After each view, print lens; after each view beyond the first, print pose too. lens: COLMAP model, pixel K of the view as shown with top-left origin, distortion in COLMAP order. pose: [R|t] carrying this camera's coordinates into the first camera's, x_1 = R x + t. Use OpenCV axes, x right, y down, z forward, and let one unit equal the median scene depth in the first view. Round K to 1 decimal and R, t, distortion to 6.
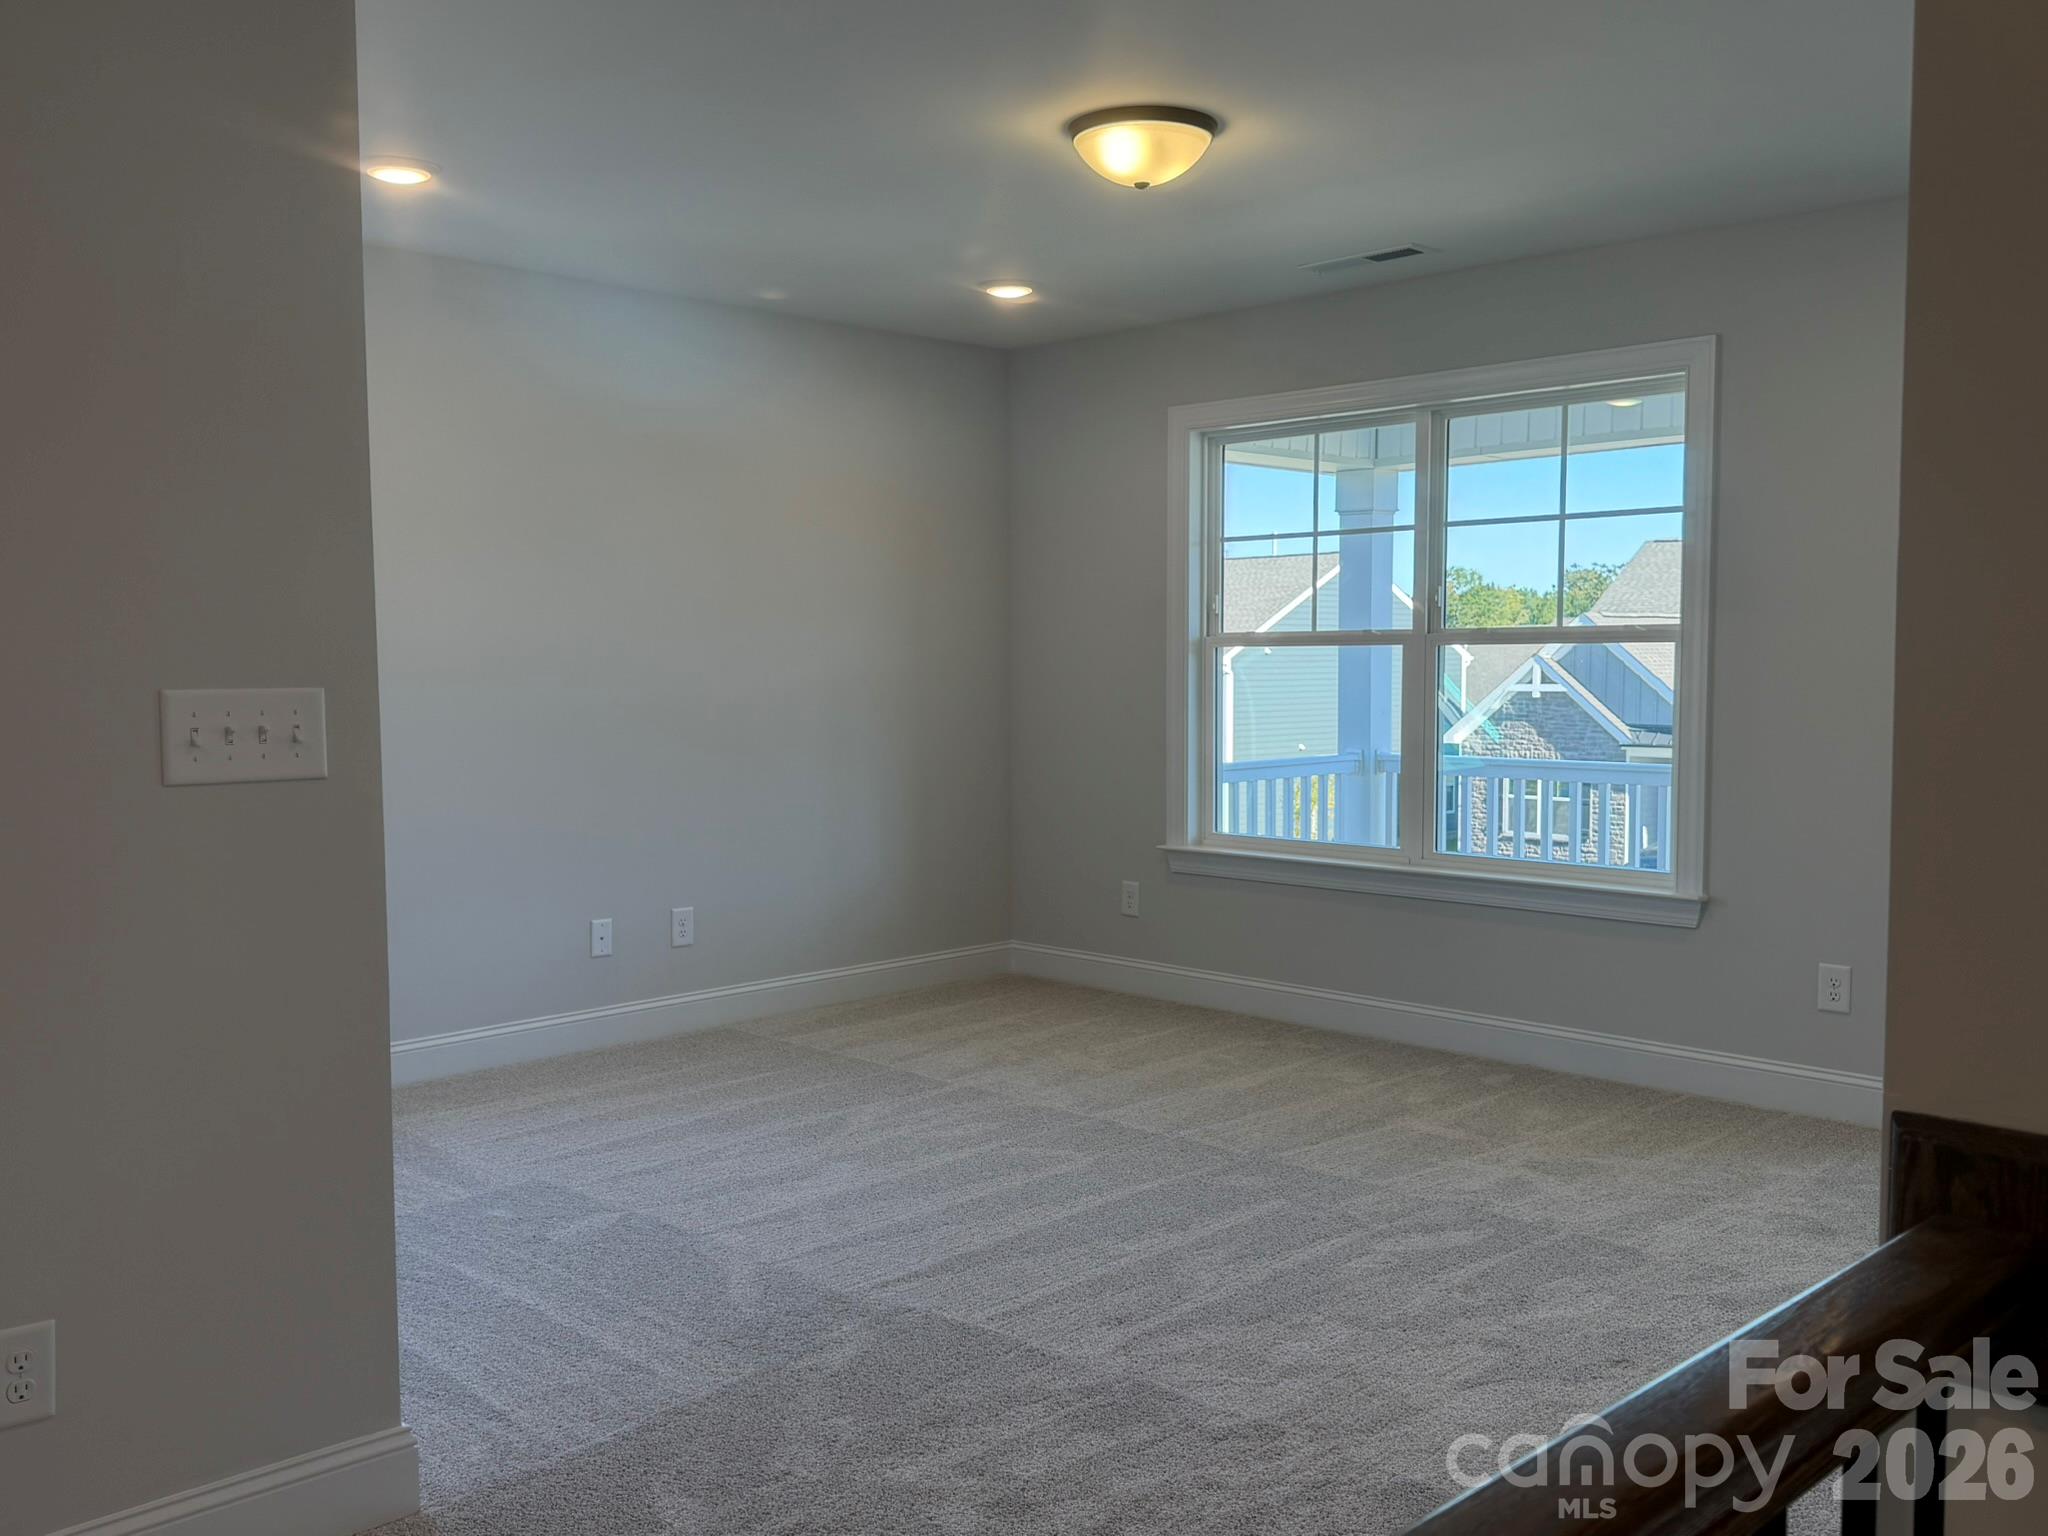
lens RADIAL K [[1834.9, 0, 1024.5], [0, 1834.9, 769.0], [0, 0, 1]] dist [0.031353, -0.004136]
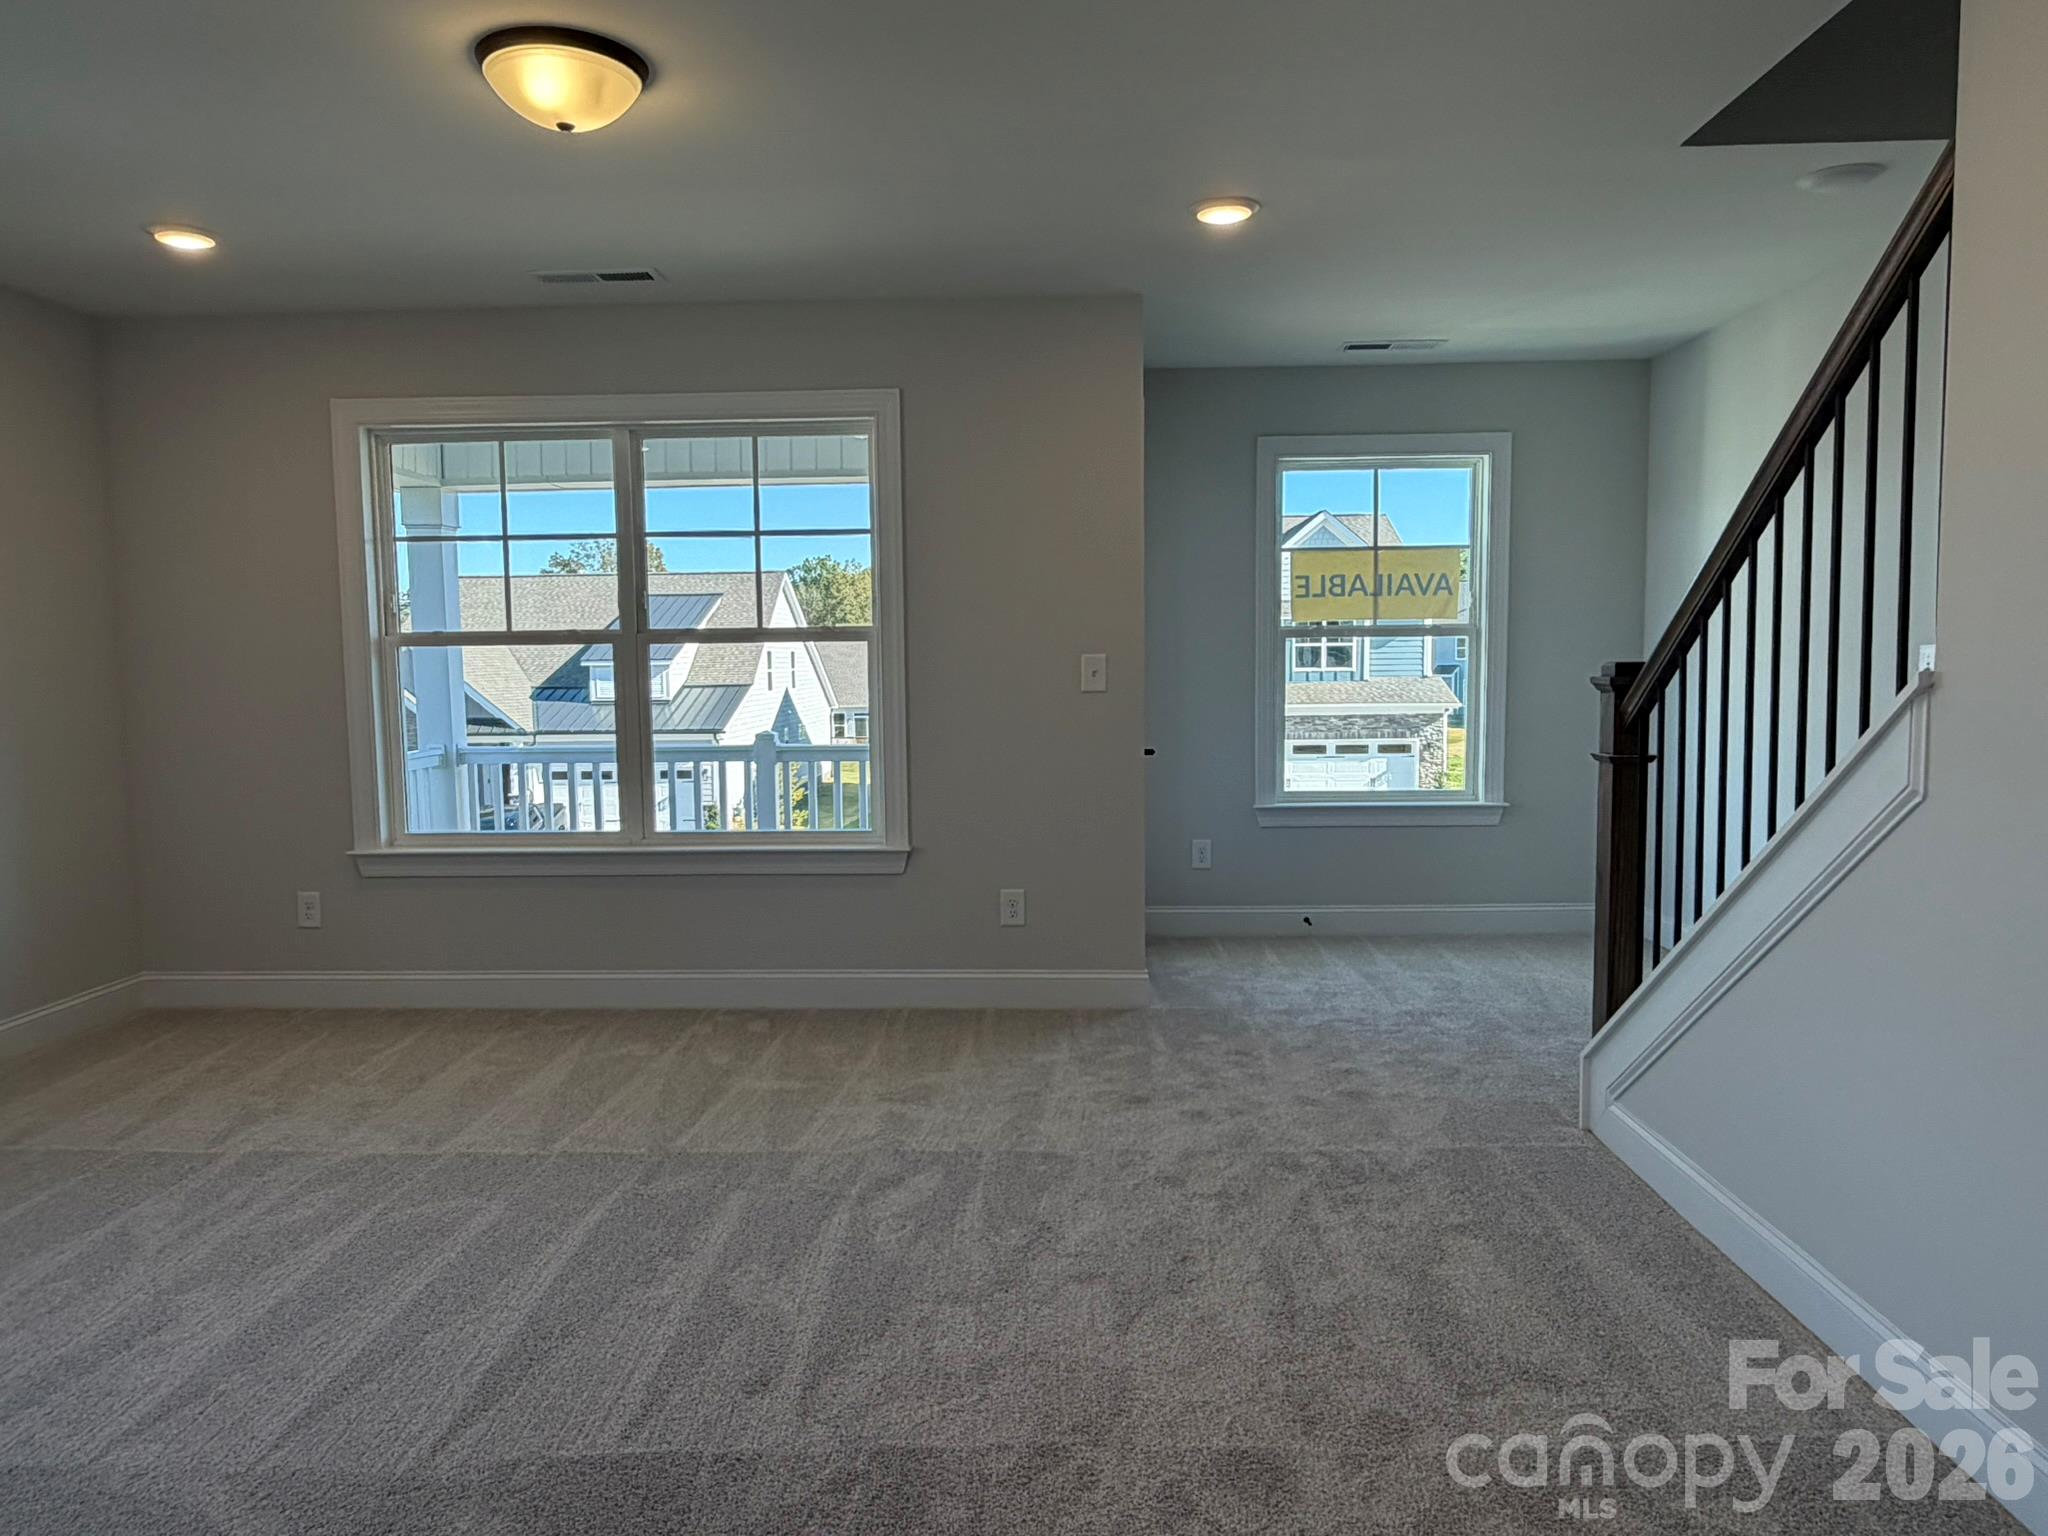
lens RADIAL K [[1372.5, 0, 1028.0], [0, 1372.5, 761.1], [0, 0, 1]] dist [0.021134, -0.019413]
pose [[0.731350, -0.059090, 0.679438, -0.208719], [0.051666, 0.998177, 0.031196, -0.013599], [-0.680042, 0.012289, 0.733070, 0.291574]]
